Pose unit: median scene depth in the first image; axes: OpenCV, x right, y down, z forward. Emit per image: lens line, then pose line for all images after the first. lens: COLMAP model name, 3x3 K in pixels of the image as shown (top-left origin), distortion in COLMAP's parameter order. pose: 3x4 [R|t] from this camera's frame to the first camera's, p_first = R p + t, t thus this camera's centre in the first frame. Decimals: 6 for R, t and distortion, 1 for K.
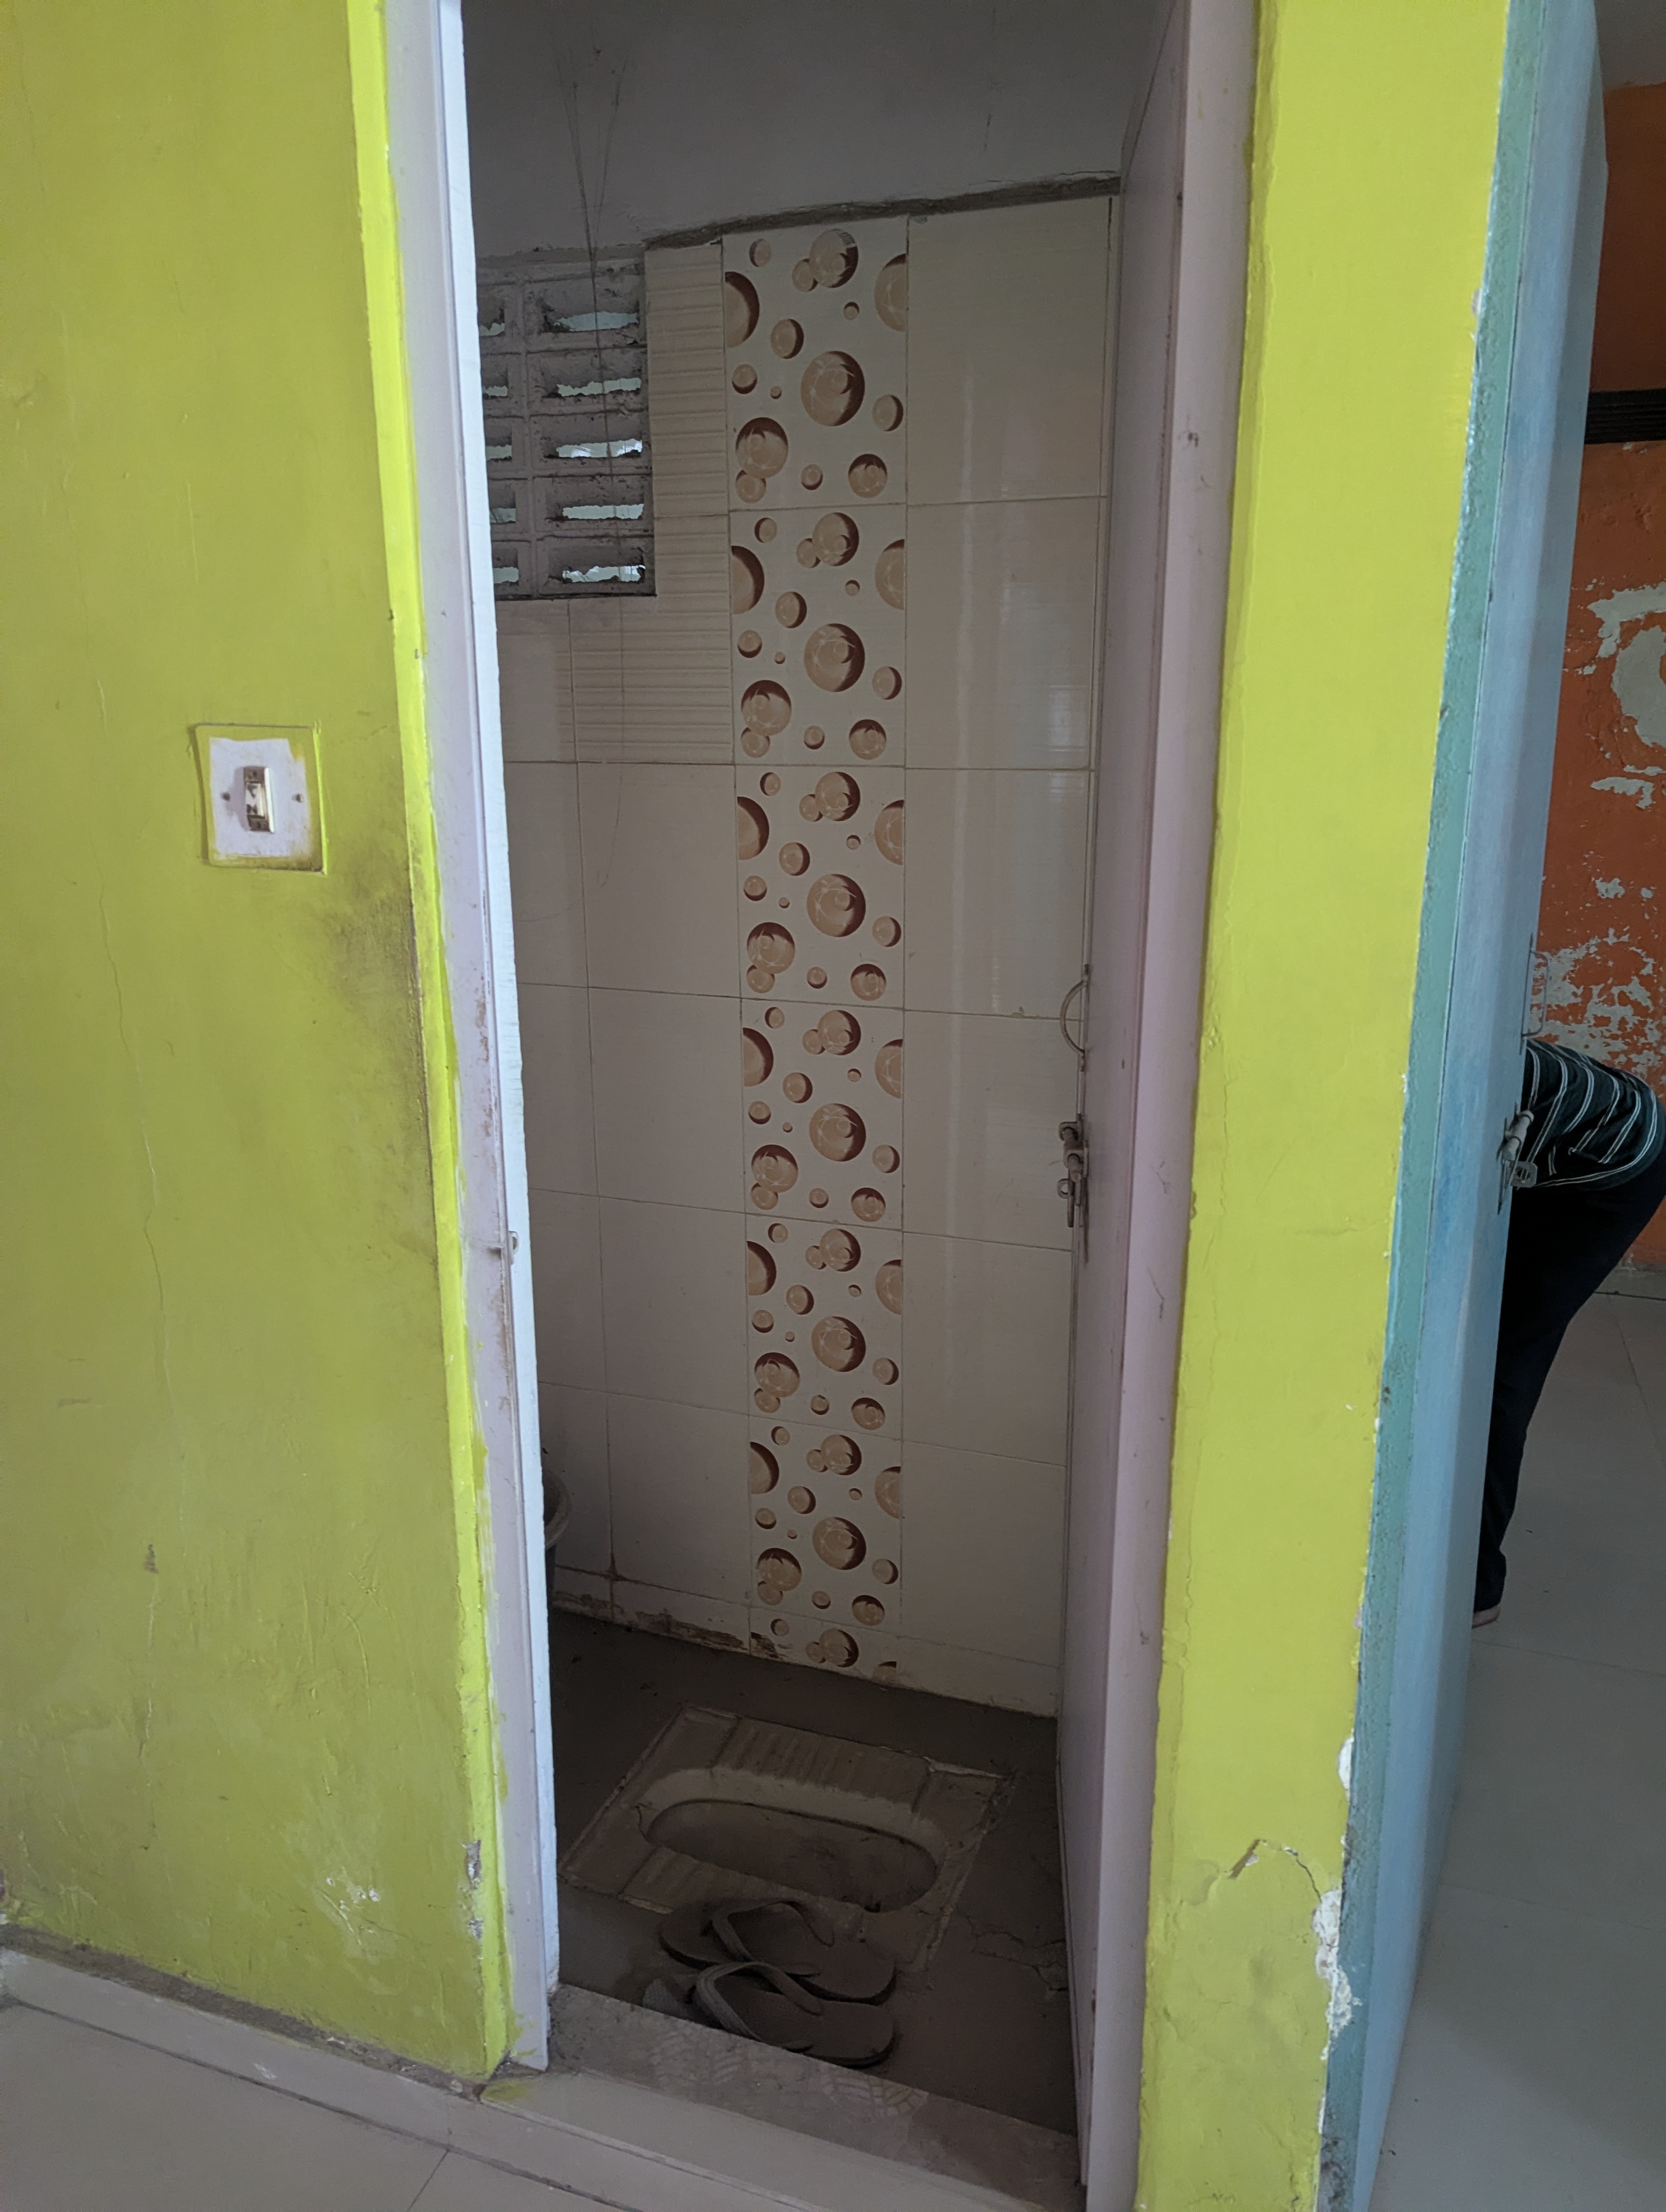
lens RADIAL K [[1538.3, 0, 832.6], [0, 1538.3, 1105.0], [0, 0, 1]] dist [0.045637, -0.061135]
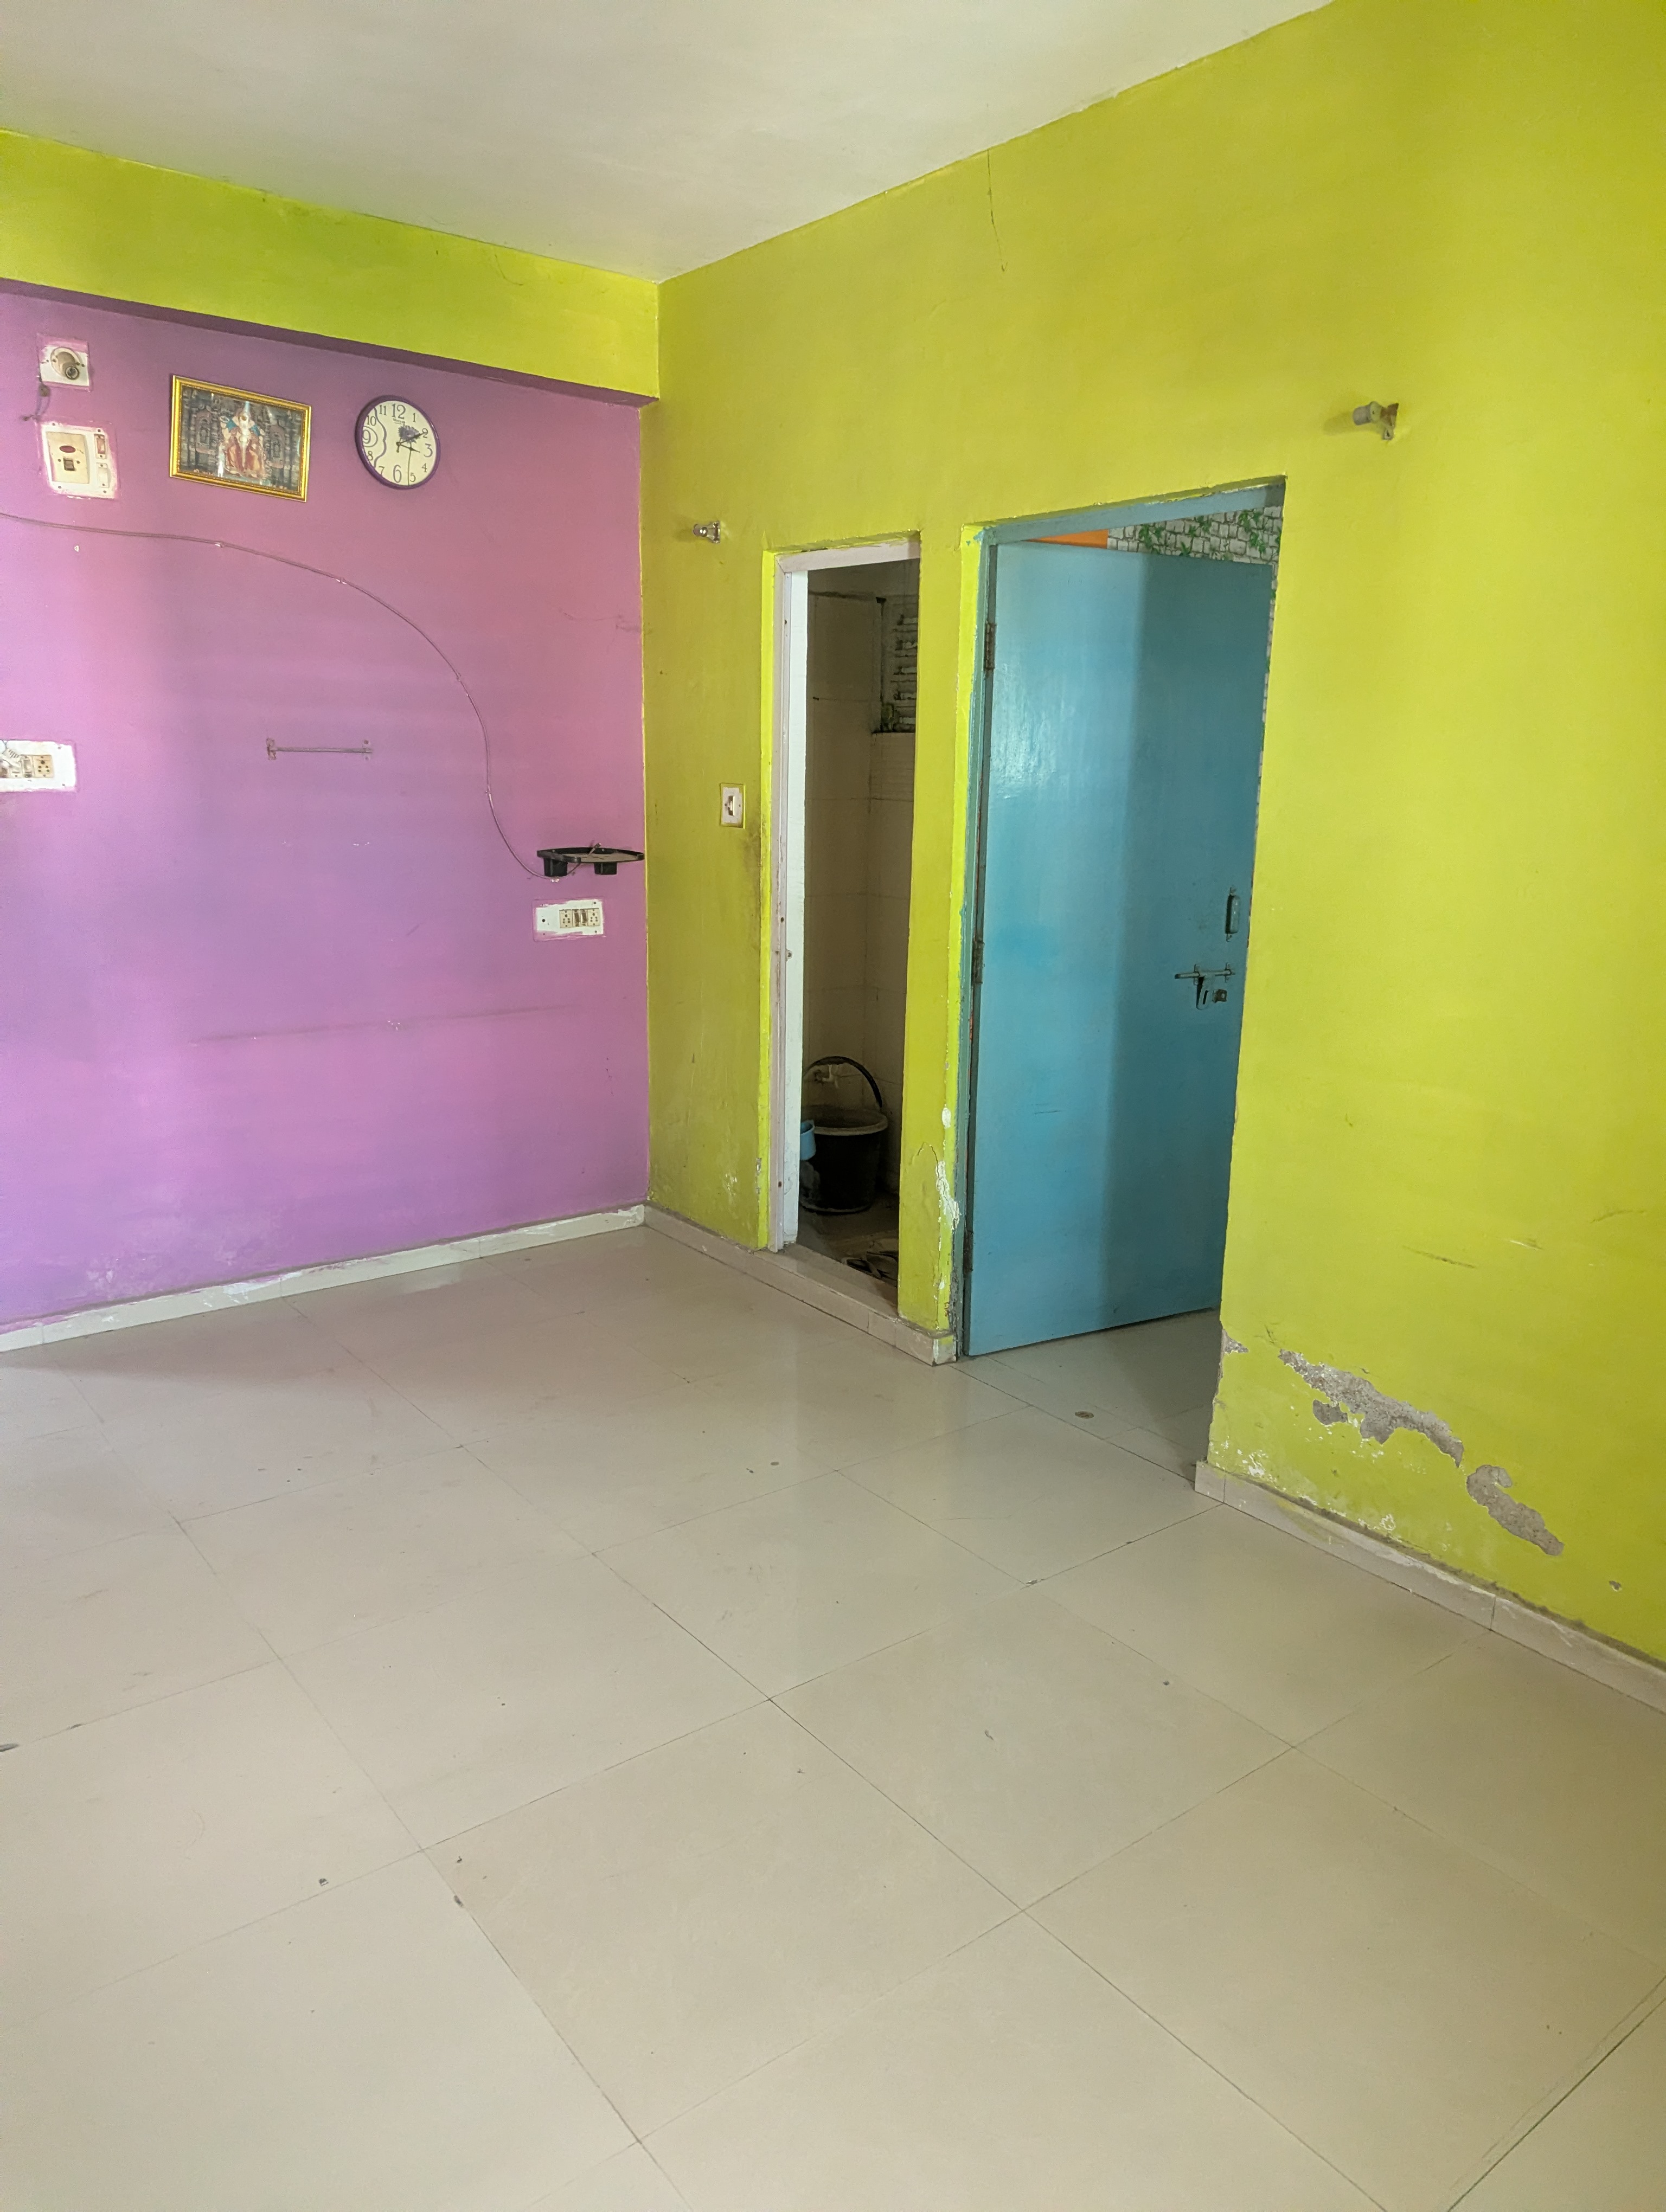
lens RADIAL K [[1538.3, 0, 864.2], [0, 1538.3, 1104.6], [0, 0, 1]] dist [0.045637, -0.061135]
pose [[0.840185, 0.131993, -0.525991, 1.660296], [-0.148775, 0.988815, 0.010490, 0.352446], [0.521493, 0.069440, 0.850425, -1.587487]]
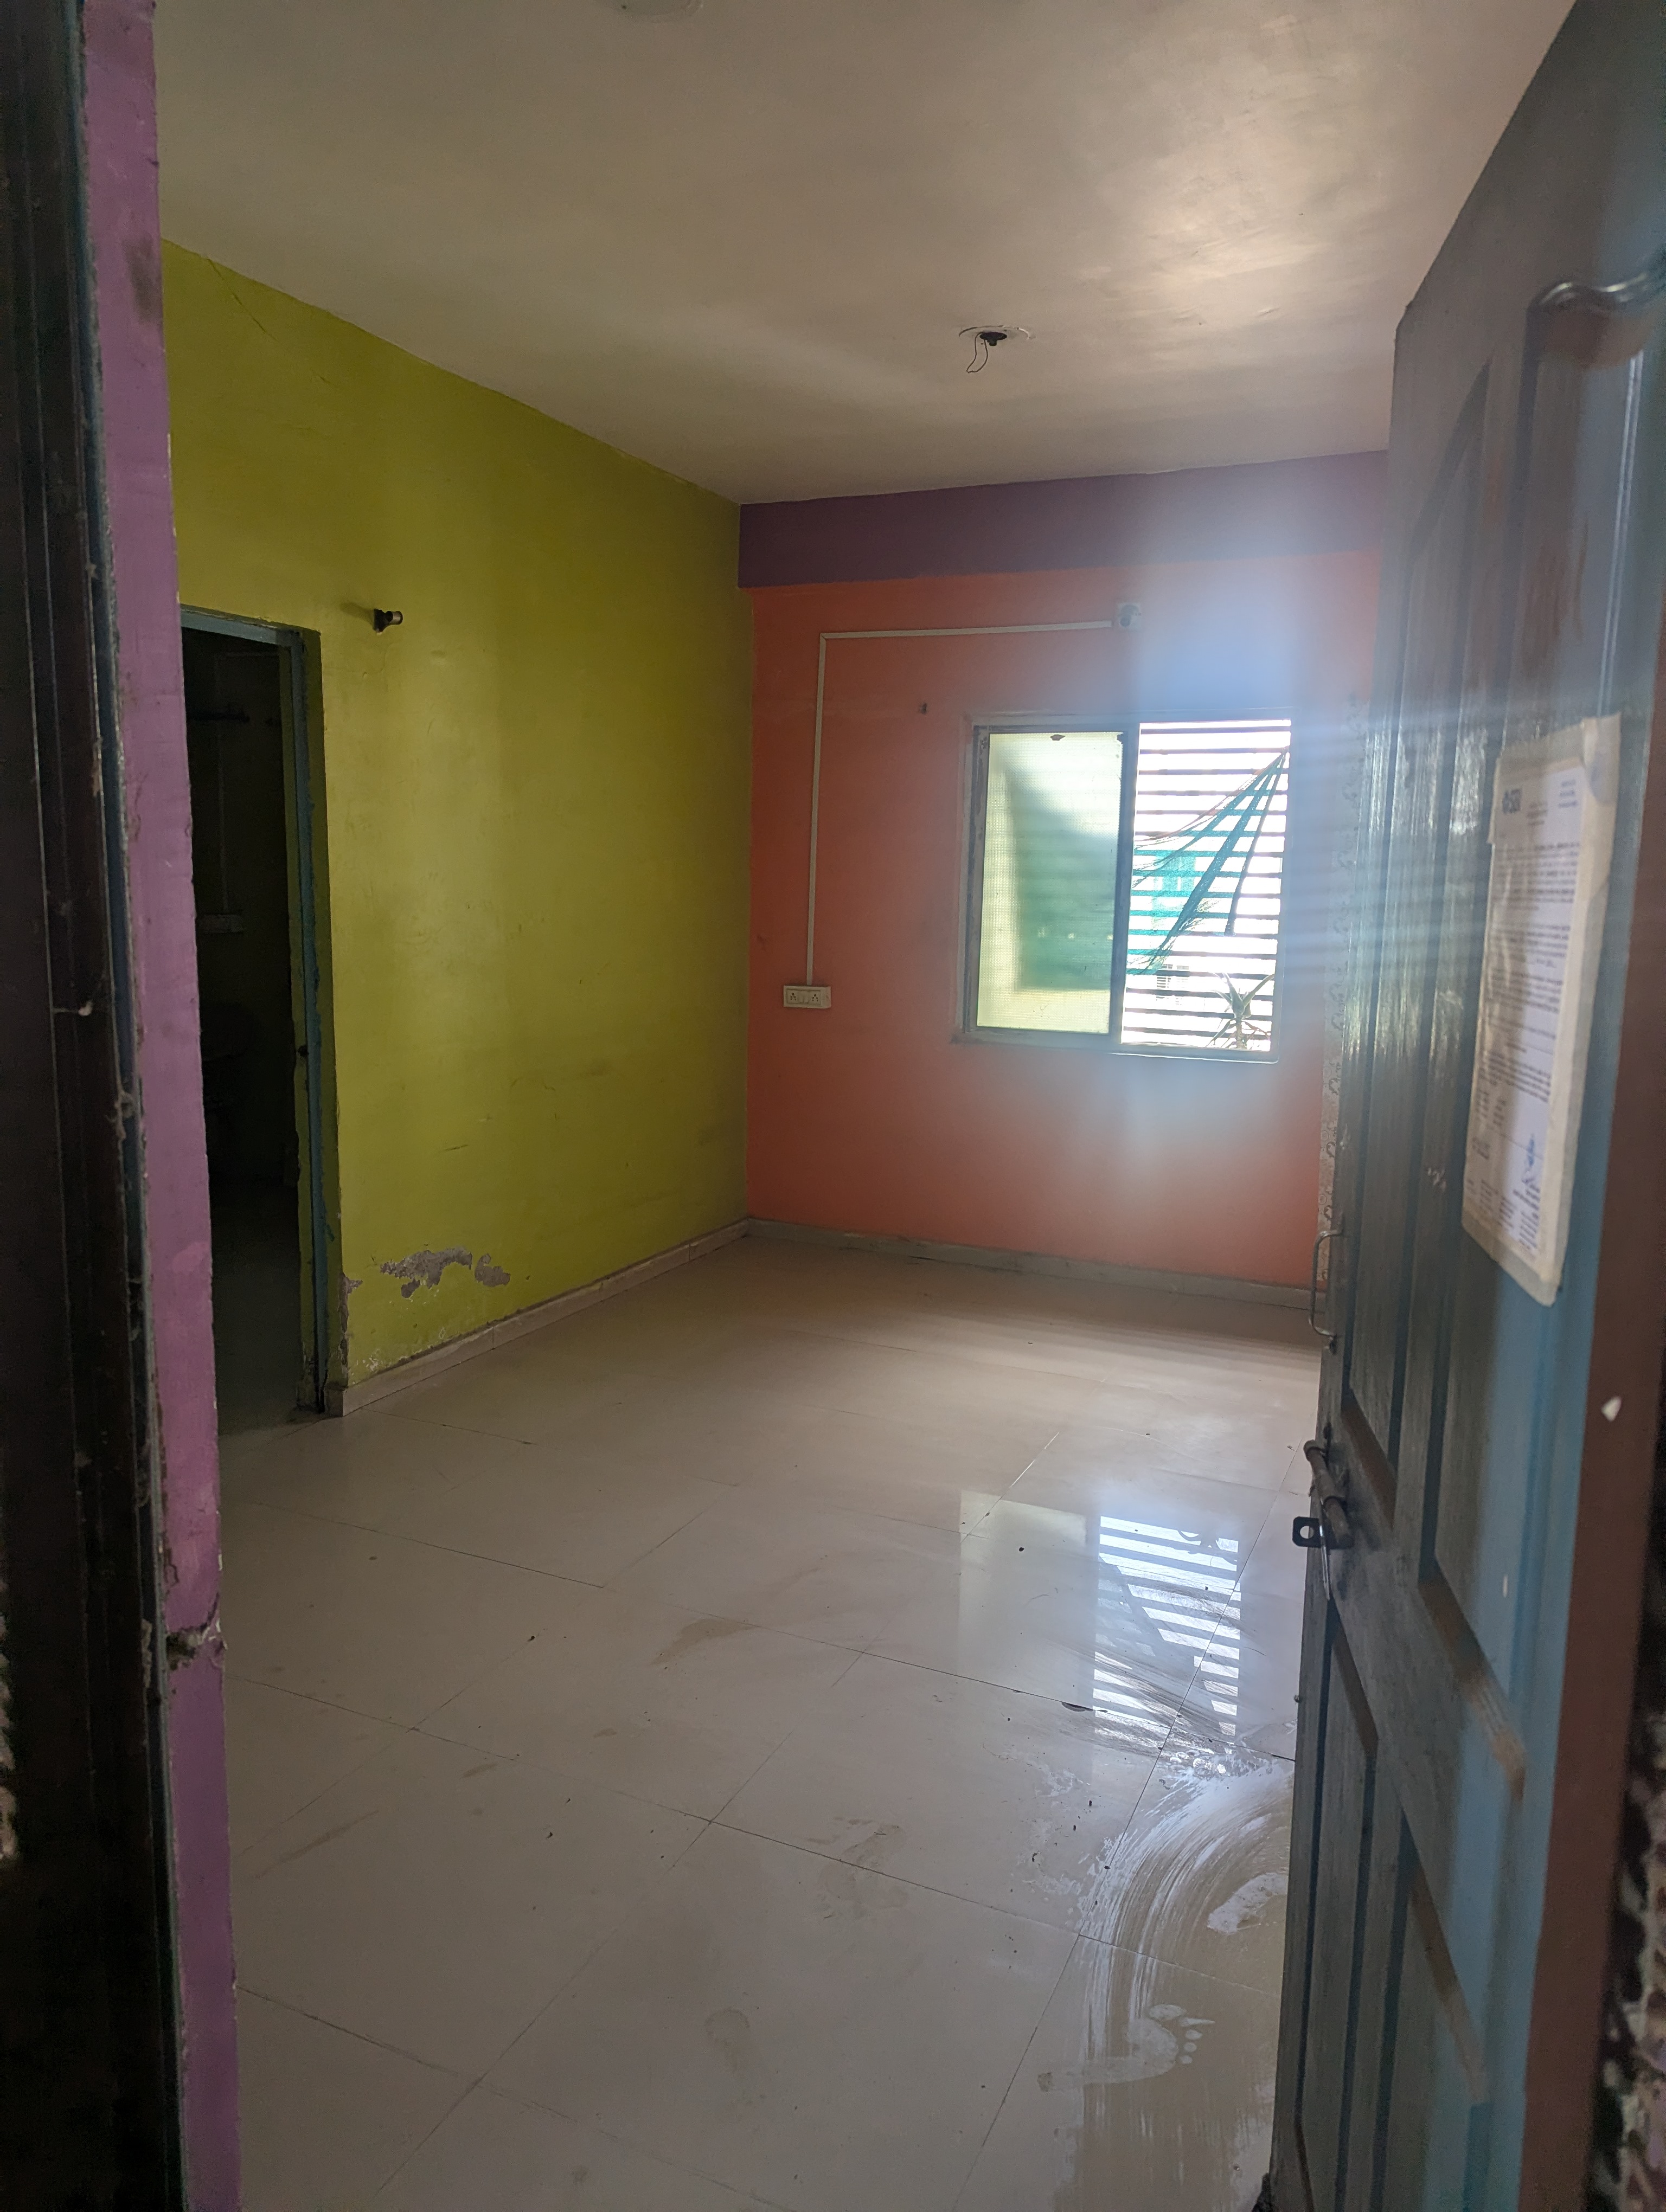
lens RADIAL K [[1538.3, 0, 829.4], [0, 1538.3, 1105.9], [0, 0, 1]] dist [0.045637, -0.061135]
pose [[0.086787, -0.143558, 0.985829, -2.844040], [0.218094, 0.968297, 0.121805, 0.092544], [-0.972061, 0.204433, 0.115345, -0.375795]]
